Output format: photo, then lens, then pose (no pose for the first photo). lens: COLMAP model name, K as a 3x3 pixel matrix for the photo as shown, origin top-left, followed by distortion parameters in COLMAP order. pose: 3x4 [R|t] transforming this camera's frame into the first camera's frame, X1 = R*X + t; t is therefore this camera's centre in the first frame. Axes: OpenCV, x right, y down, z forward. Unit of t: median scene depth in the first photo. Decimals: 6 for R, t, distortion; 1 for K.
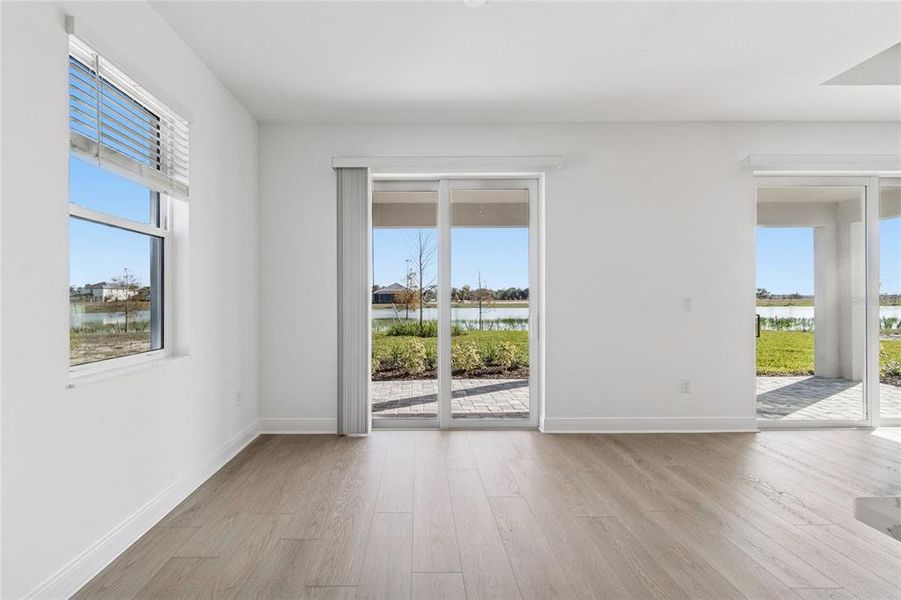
lens RADIAL K [[404.3, 0, 414.8], [0, 404.3, 297.5], [0, 0, 1]] dist [0.002966, -0.000390]
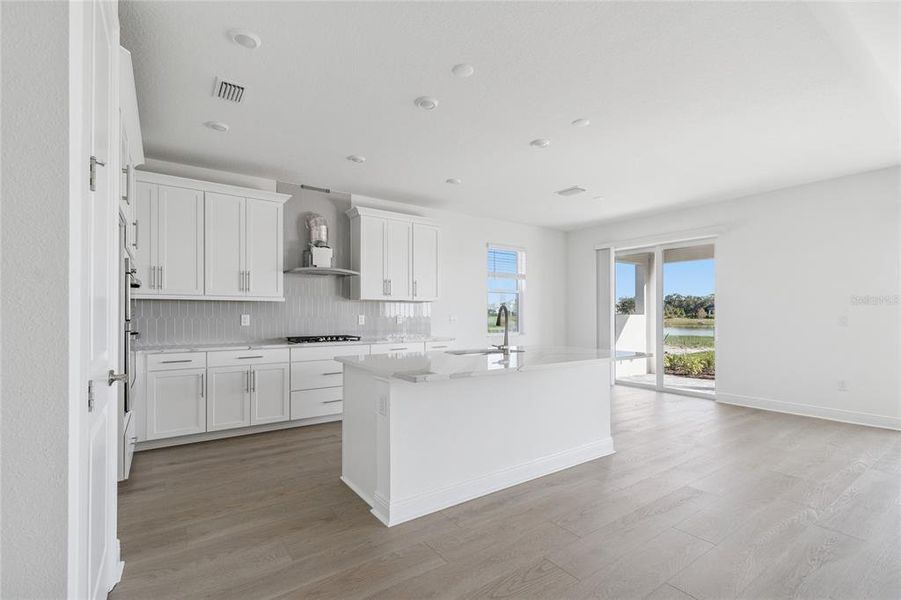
lens RADIAL K [[404.3, 0, 443.6], [0, 404.3, 312.9], [0, 0, 1]] dist [0.002966, -0.000390]
pose [[0.572938, 0.001055, -0.819598, 1.019666], [-0.000715, 0.999999, 0.000788, -0.007525], [0.819598, 0.000135, 0.572939, -0.773210]]
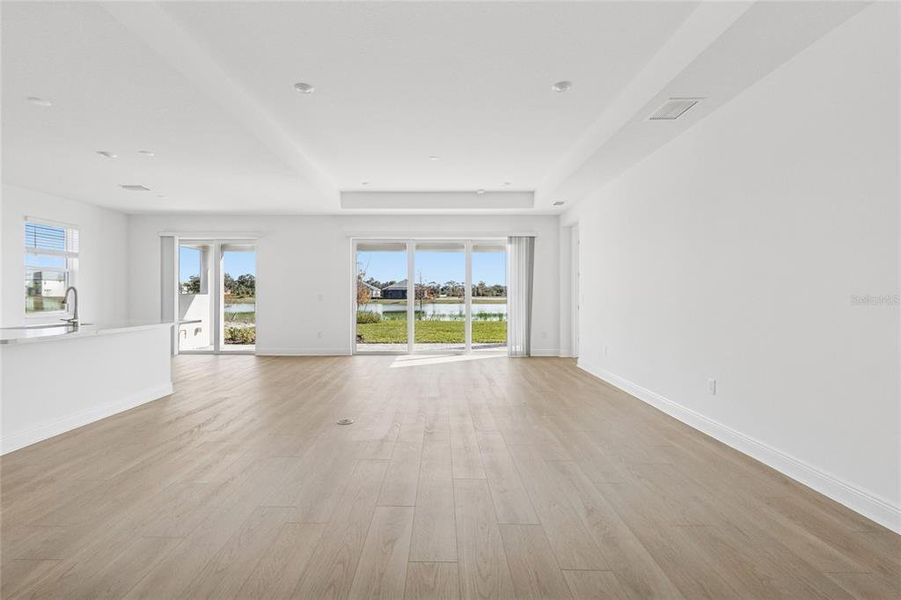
lens RADIAL K [[404.3, 0, 437.4], [0, 404.3, 294.9], [0, 0, 1]] dist [0.002966, -0.000390]
pose [[0.999991, 0.004100, -0.001261, 1.353054], [-0.004096, 0.999984, 0.003849, -0.009300], [0.001277, -0.003843, 0.999992, -1.253936]]
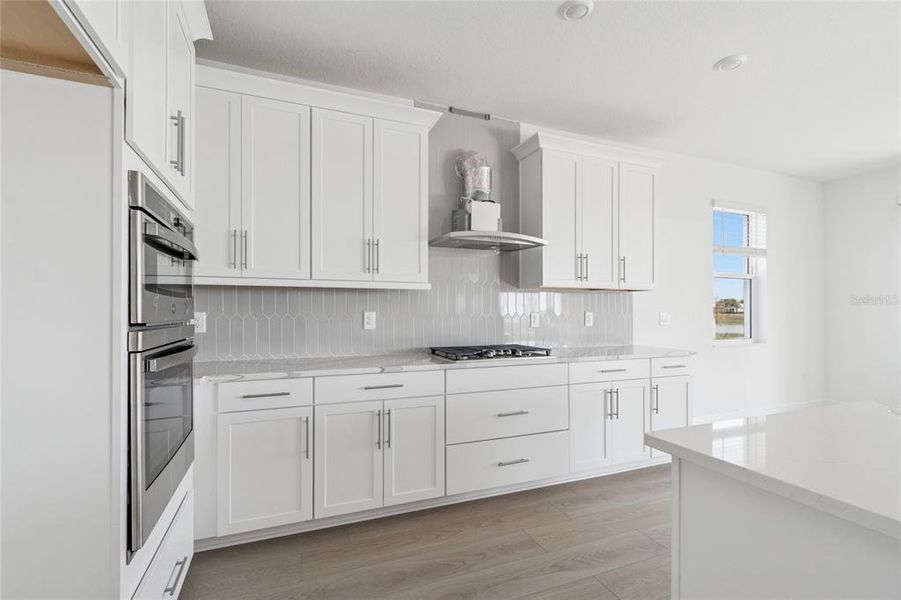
lens RADIAL K [[404.3, 0, 443.2], [0, 404.3, 308.7], [0, 0, 1]] dist [0.002966, -0.000390]
pose [[0.374631, -0.001003, -0.927173, 0.409934], [-0.000336, 0.999999, -0.001218, -0.004937], [0.927174, 0.000768, 0.374630, -0.720545]]
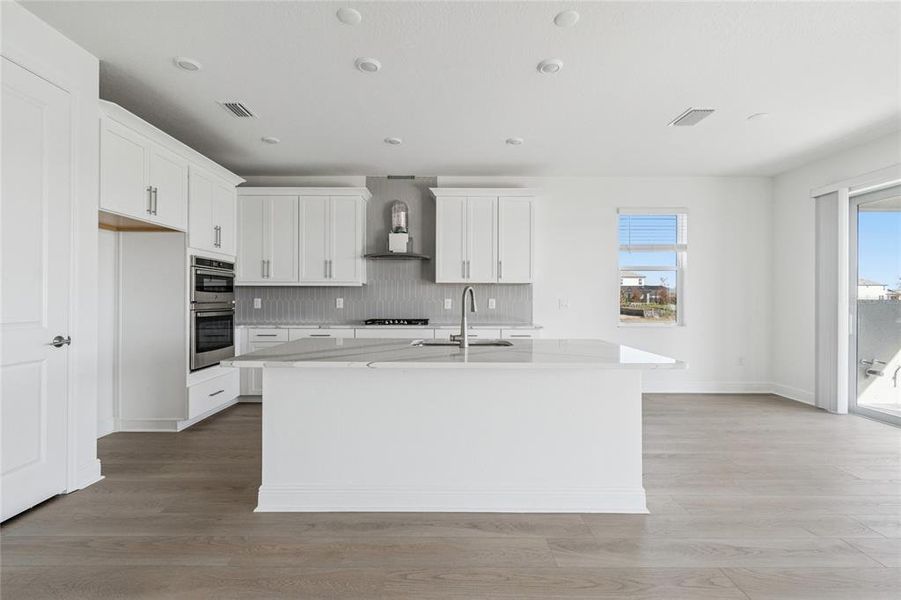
lens RADIAL K [[404.3, 0, 446.6], [0, 404.3, 301.3], [0, 0, 1]] dist [0.002966, -0.000390]
pose [[0.005967, 0.011053, -0.999921, 1.080161], [0.000245, 0.999939, 0.011054, -0.005406], [0.999982, -0.000311, 0.005963, -0.169473]]
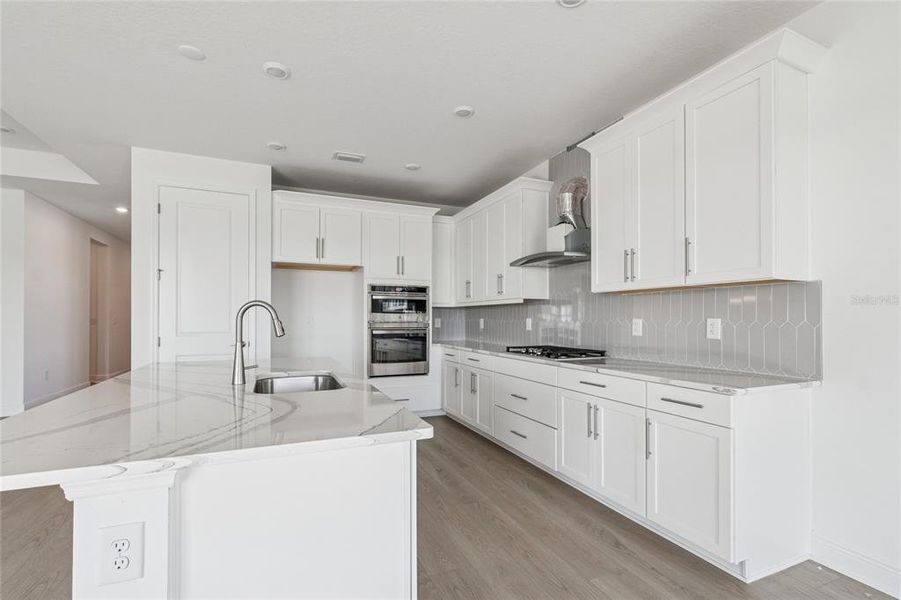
lens RADIAL K [[404.3, 0, 443.9], [0, 404.3, 315.4], [0, 0, 1]] dist [0.002966, -0.000390]
pose [[-0.919903, 0.001093, -0.392145, 0.312215], [0.004839, 0.999952, -0.008565, 0.000507], [0.392117, -0.009777, -0.919863, 0.471078]]
